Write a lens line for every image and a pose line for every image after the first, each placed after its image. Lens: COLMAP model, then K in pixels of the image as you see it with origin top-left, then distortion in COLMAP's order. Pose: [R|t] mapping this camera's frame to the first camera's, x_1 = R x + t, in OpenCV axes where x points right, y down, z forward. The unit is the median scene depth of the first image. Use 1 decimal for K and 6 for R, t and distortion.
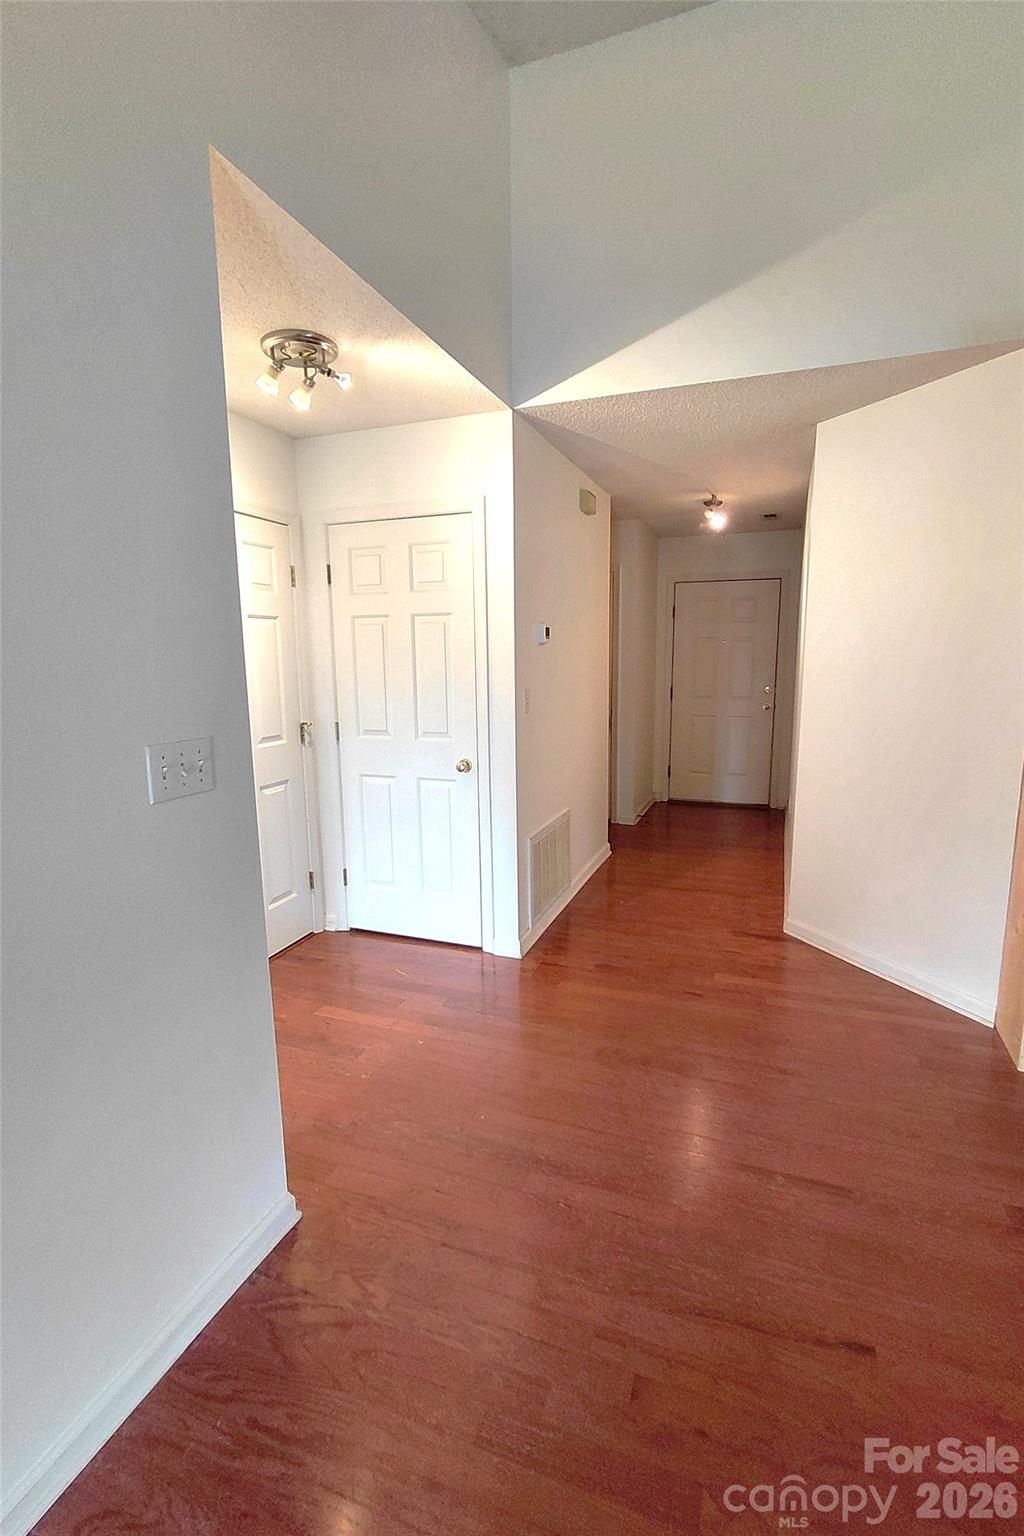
lens RADIAL K [[705.4, 0, 517.5], [0, 705.4, 765.5], [0, 0, 1]] dist [-0.003205, 0.002008]
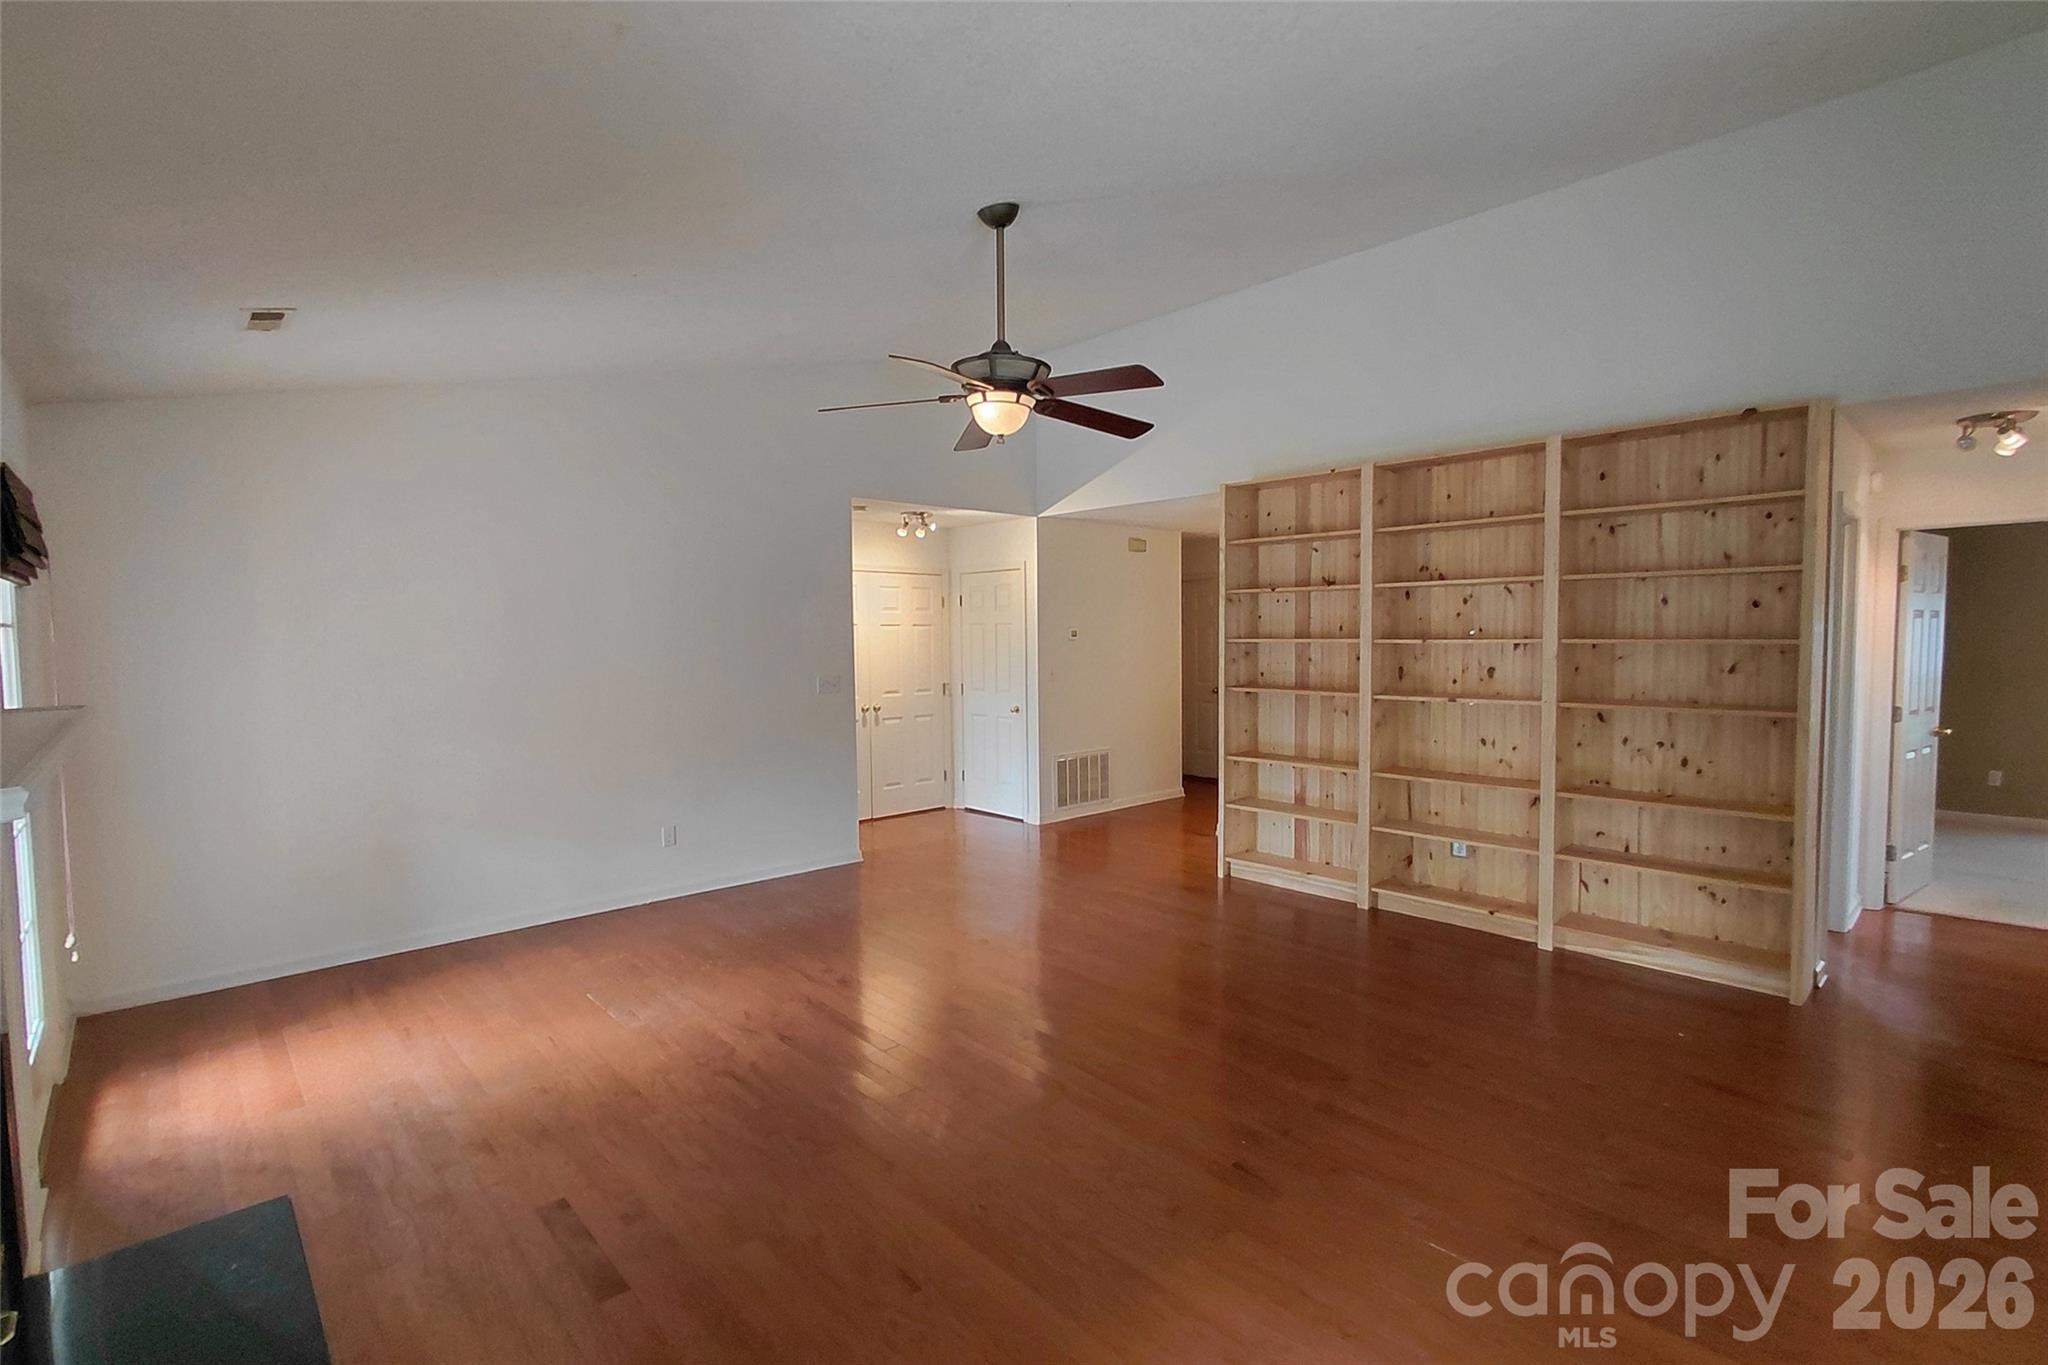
lens RADIAL K [[940.6, 0, 1019.4], [0, 940.6, 679.5], [0, 0, 1]] dist [-0.003205, 0.002008]
pose [[0.891504, 0.029815, -0.452030, 0.914087], [-0.073919, 0.994032, -0.080221, 0.104100], [0.446941, 0.104931, 0.888388, -0.993828]]
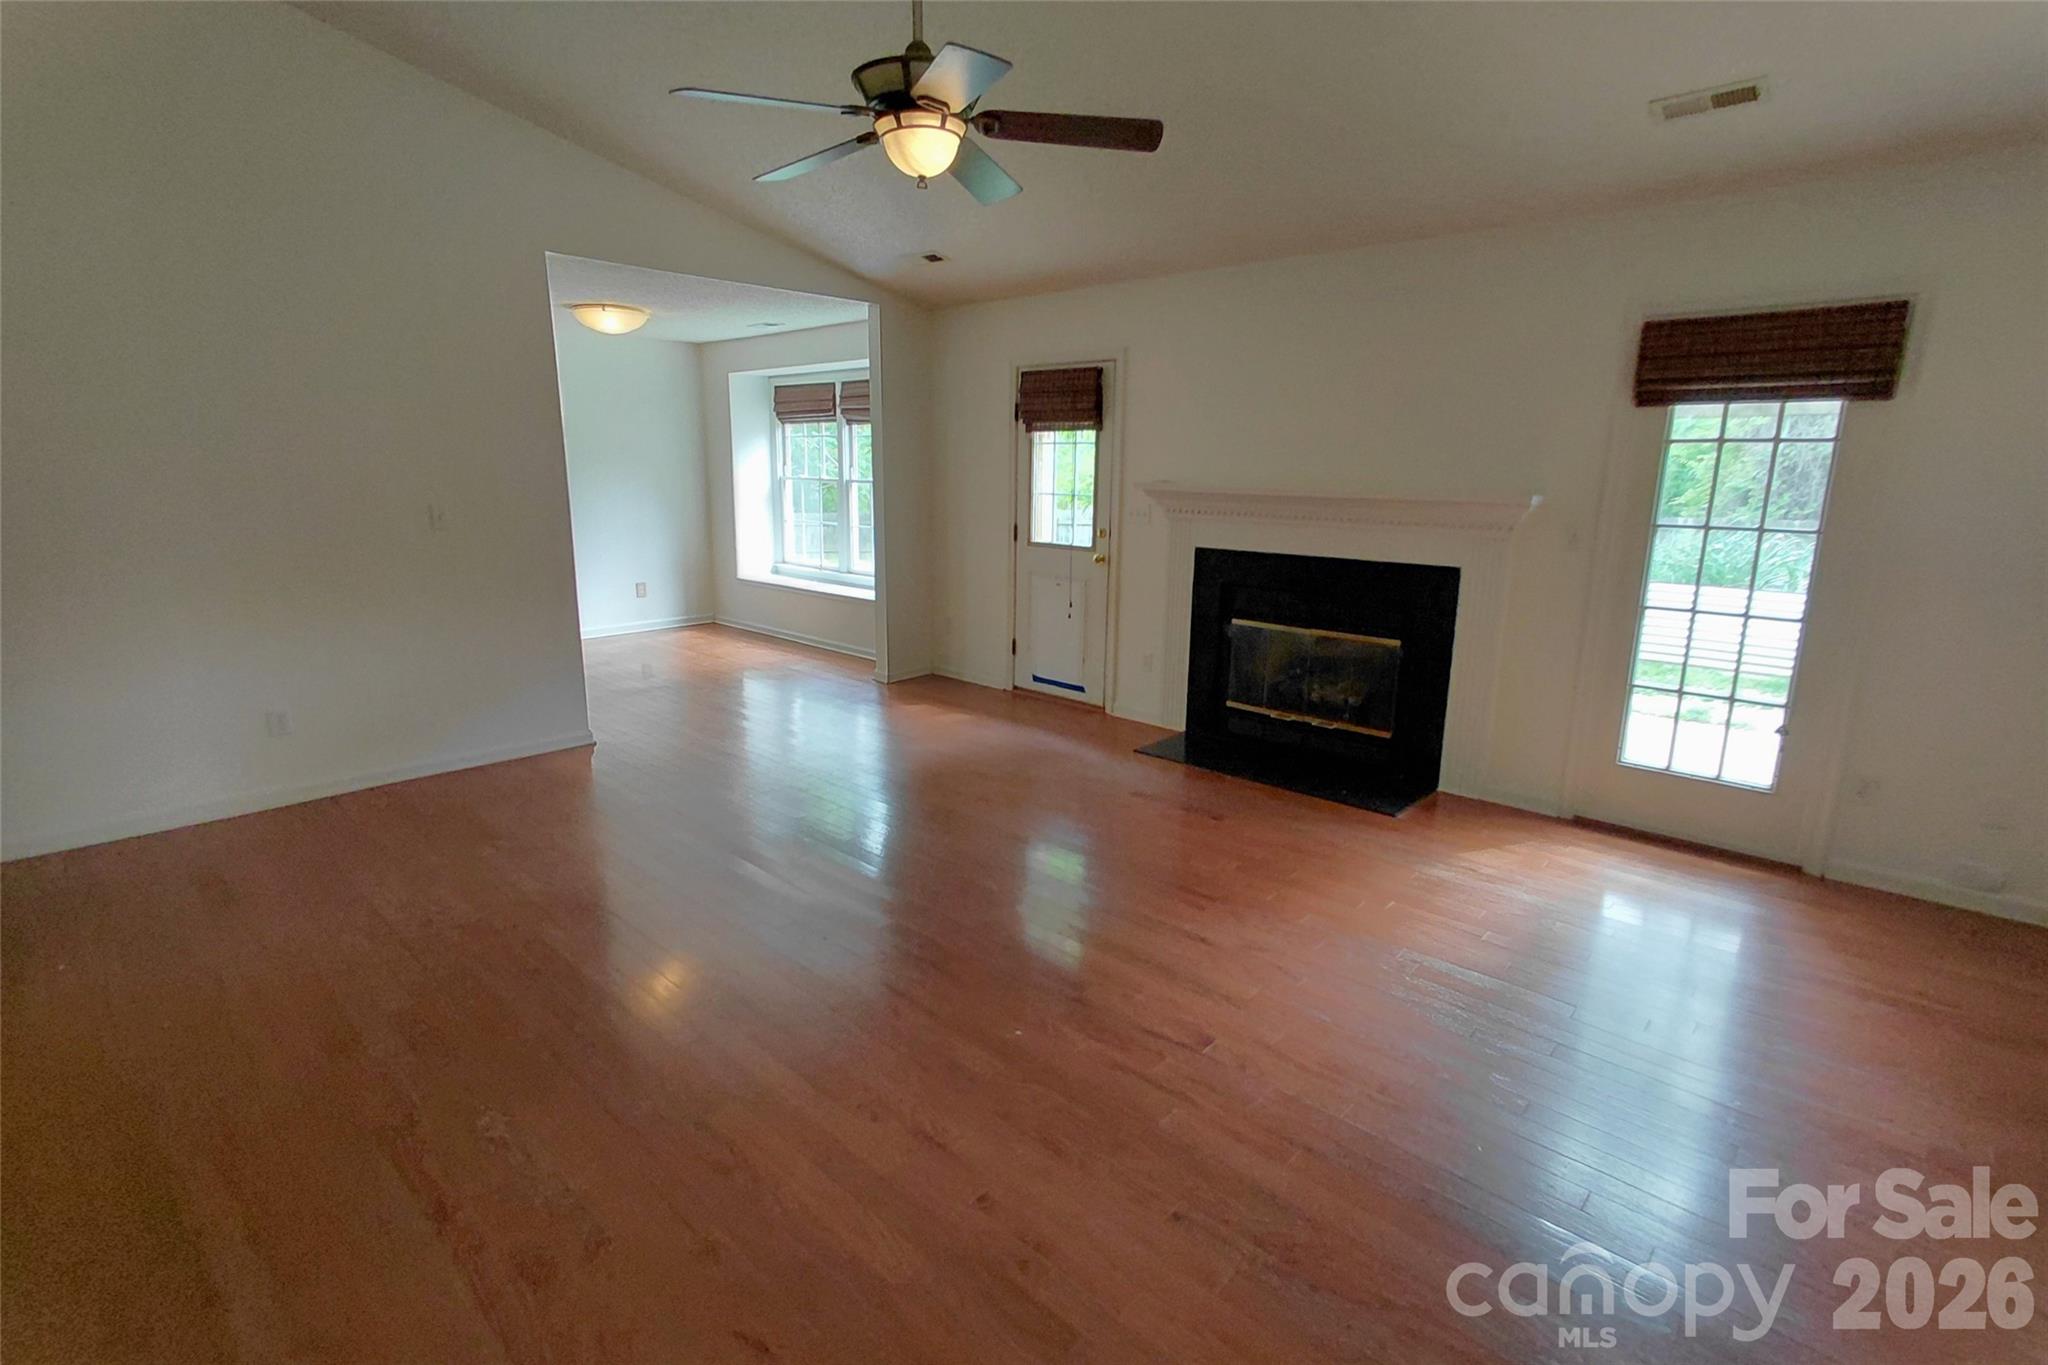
lens RADIAL K [[940.6, 0, 1031.4], [0, 940.6, 676.0], [0, 0, 1]] dist [-0.003205, 0.002008]
pose [[-0.927410, -0.082677, 0.364795, 0.084445], [0.052451, 0.936886, 0.345679, -0.093184], [-0.370351, 0.339720, -0.864541, 0.552687]]
